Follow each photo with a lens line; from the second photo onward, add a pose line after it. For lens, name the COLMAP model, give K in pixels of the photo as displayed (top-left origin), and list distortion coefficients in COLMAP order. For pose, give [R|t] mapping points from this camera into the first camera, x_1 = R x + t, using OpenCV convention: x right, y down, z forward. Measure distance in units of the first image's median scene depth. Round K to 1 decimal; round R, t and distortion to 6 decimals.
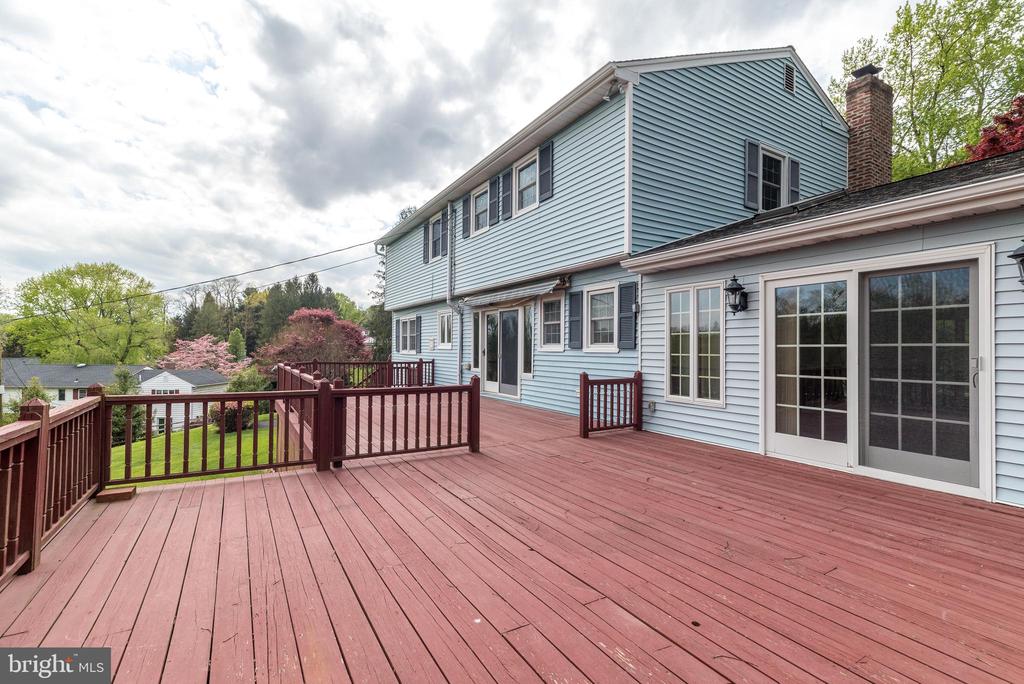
lens RADIAL K [[440.7, 0, 513.6], [0, 440.7, 344.8], [0, 0, 1]] dist [0.001818, -0.000570]
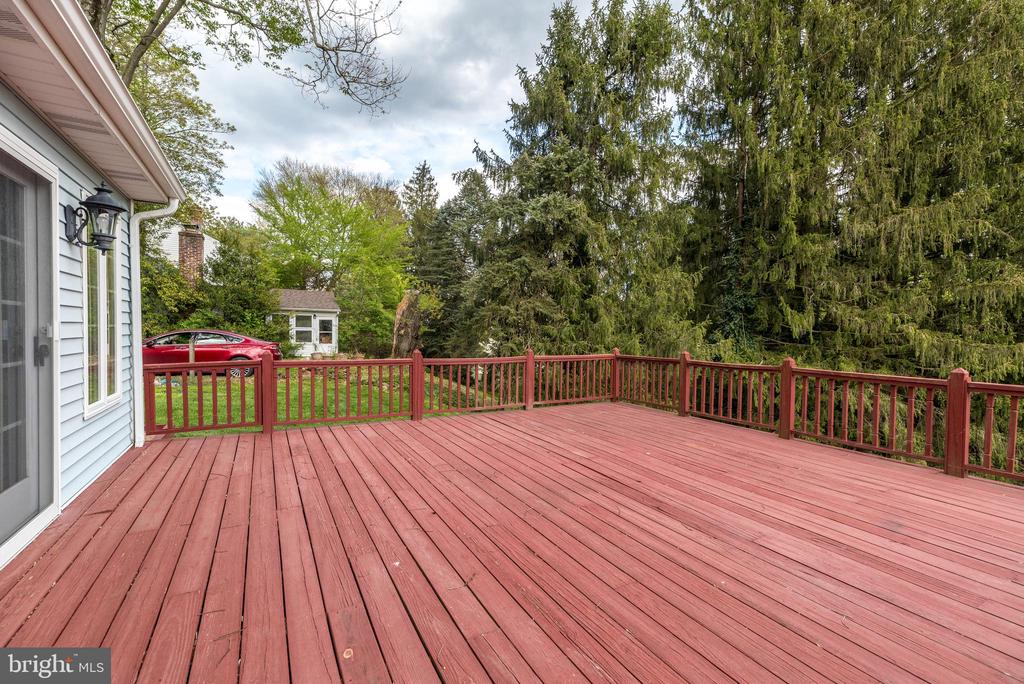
lens RADIAL K [[440.7, 0, 513.6], [0, 440.7, 344.8], [0, 0, 1]] dist [0.001818, -0.000570]
pose [[-0.998949, -0.027881, 0.036382, 0.311312], [-0.027045, 0.999363, 0.023267, 0.031034], [-0.037008, 0.022258, -0.999067, 1.901880]]
